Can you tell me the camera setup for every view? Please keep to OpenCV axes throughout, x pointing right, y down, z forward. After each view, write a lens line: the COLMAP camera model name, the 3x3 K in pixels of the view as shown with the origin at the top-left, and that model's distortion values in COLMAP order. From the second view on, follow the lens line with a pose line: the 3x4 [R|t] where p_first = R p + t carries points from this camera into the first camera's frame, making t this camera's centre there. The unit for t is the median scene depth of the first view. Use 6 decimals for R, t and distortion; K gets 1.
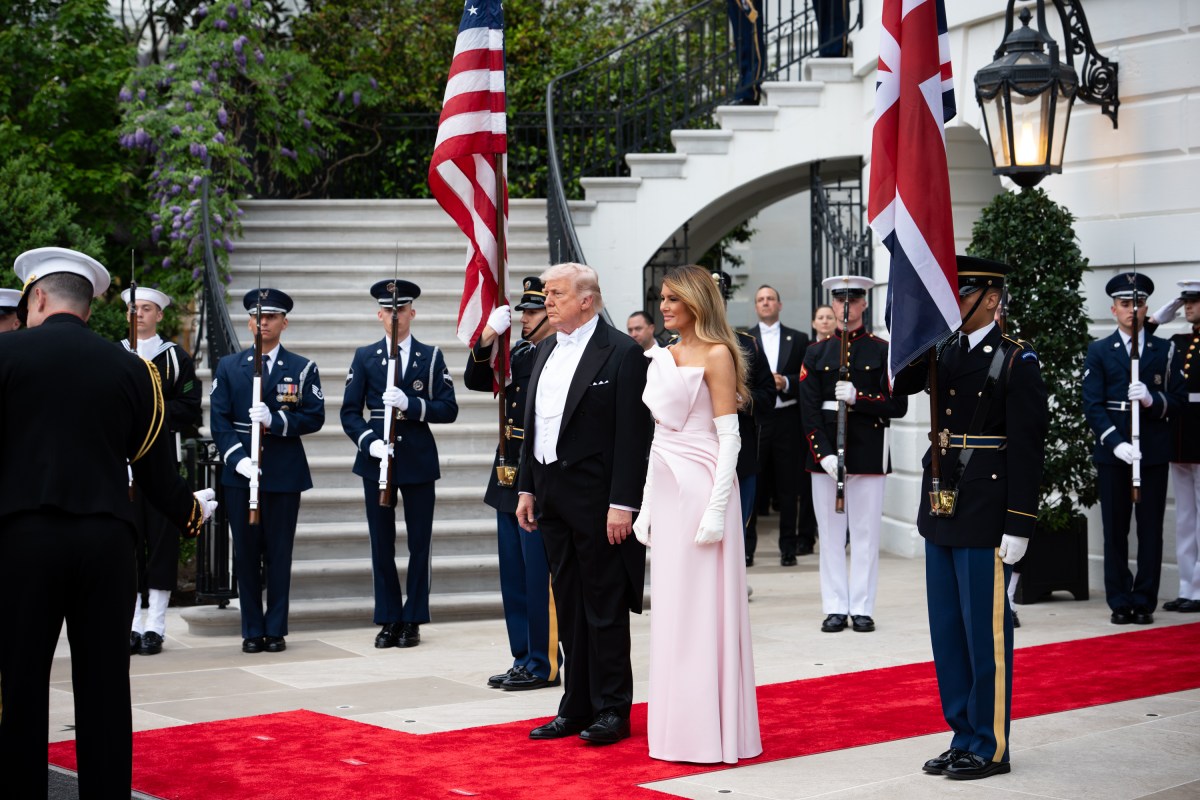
lens RADIAL K [[2527.0, 0, 575.6], [0, 2527.0, 399.1], [0, 0, 1]] dist [0.026075, 0.103031]
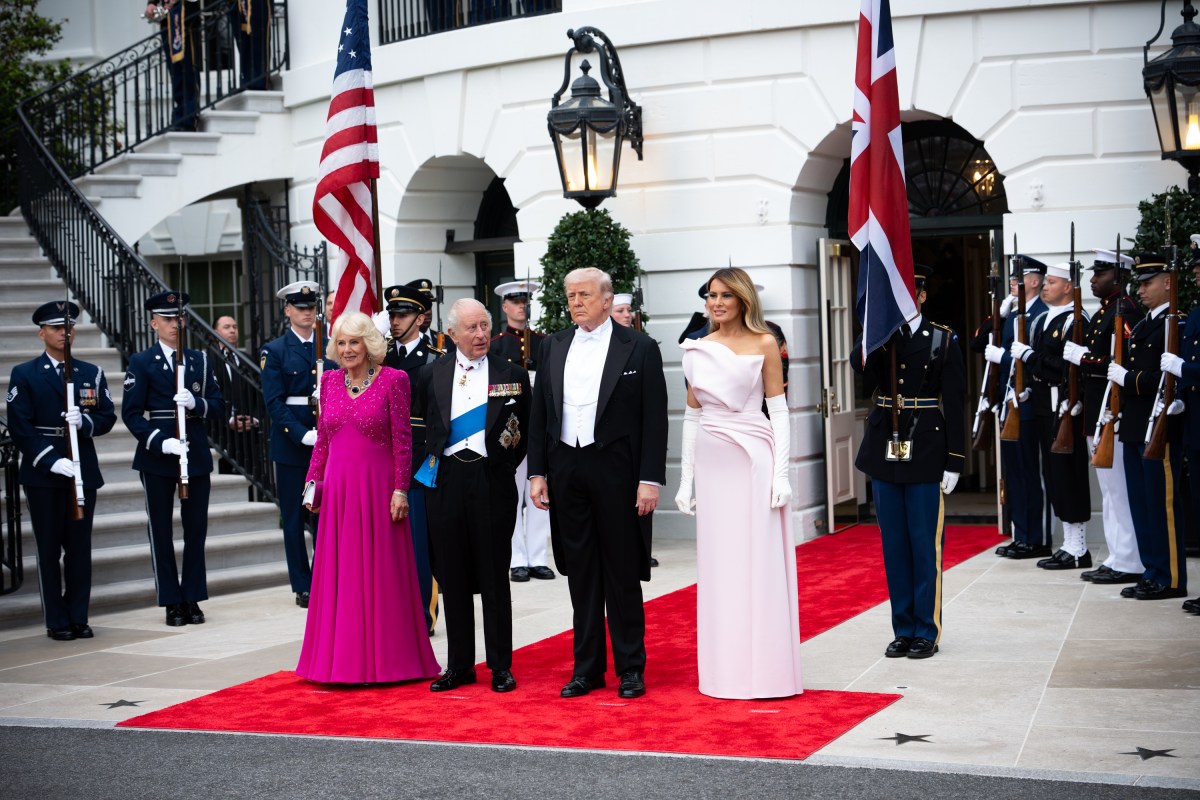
lens RADIAL K [[2449.8, 0, 574.0], [0, 2449.8, 435.3], [0, 0, 1]] dist [0.040607, 0.354144]
pose [[0.877691, -0.043533, 0.477246, -0.428973], [0.037936, 0.999052, 0.021364, -0.000424], [-0.477723, -0.000646, 0.878510, -0.030976]]
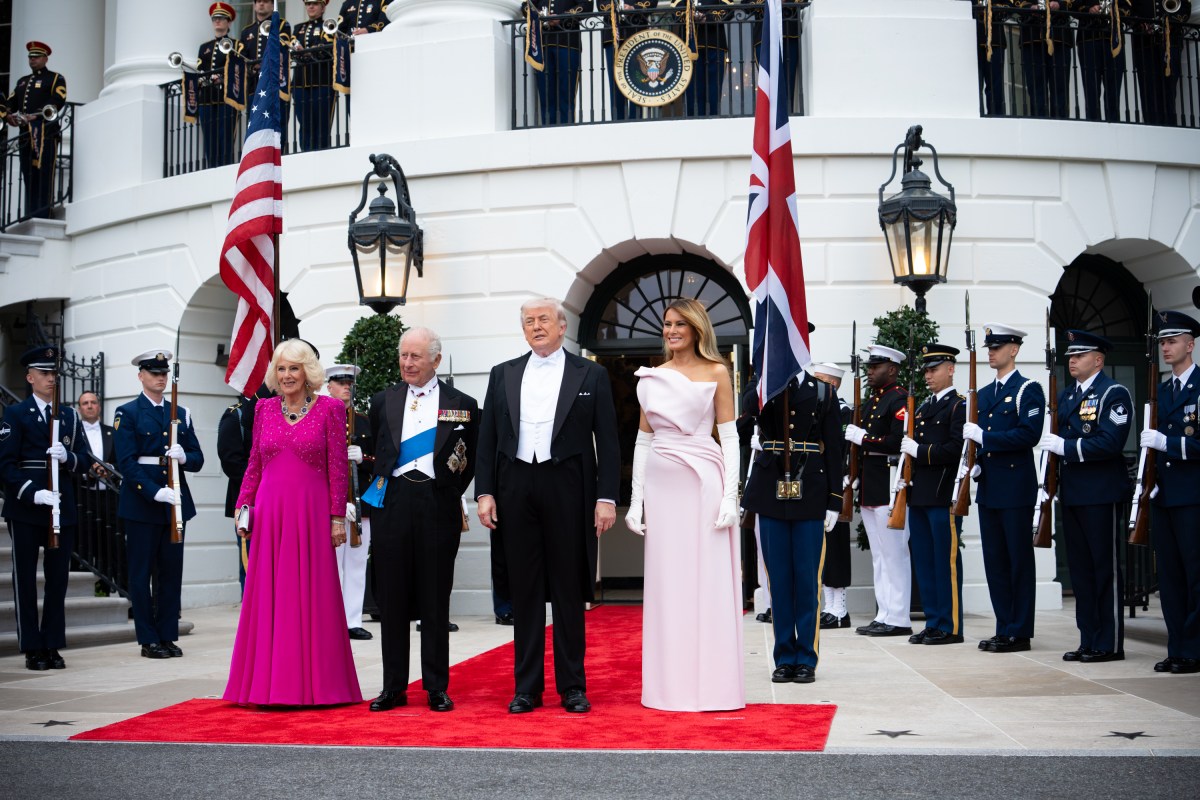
lens RADIAL K [[1933.7, 0, 600.0], [0, 1933.7, 400.0], [0, 0, 1]] dist [-0.173068, 0.029813]
pose [[0.732781, 0.037751, 0.679417, -0.473114], [0.024645, 0.996333, -0.081940, 0.053760], [-0.680018, 0.076788, 0.729163, 0.189537]]
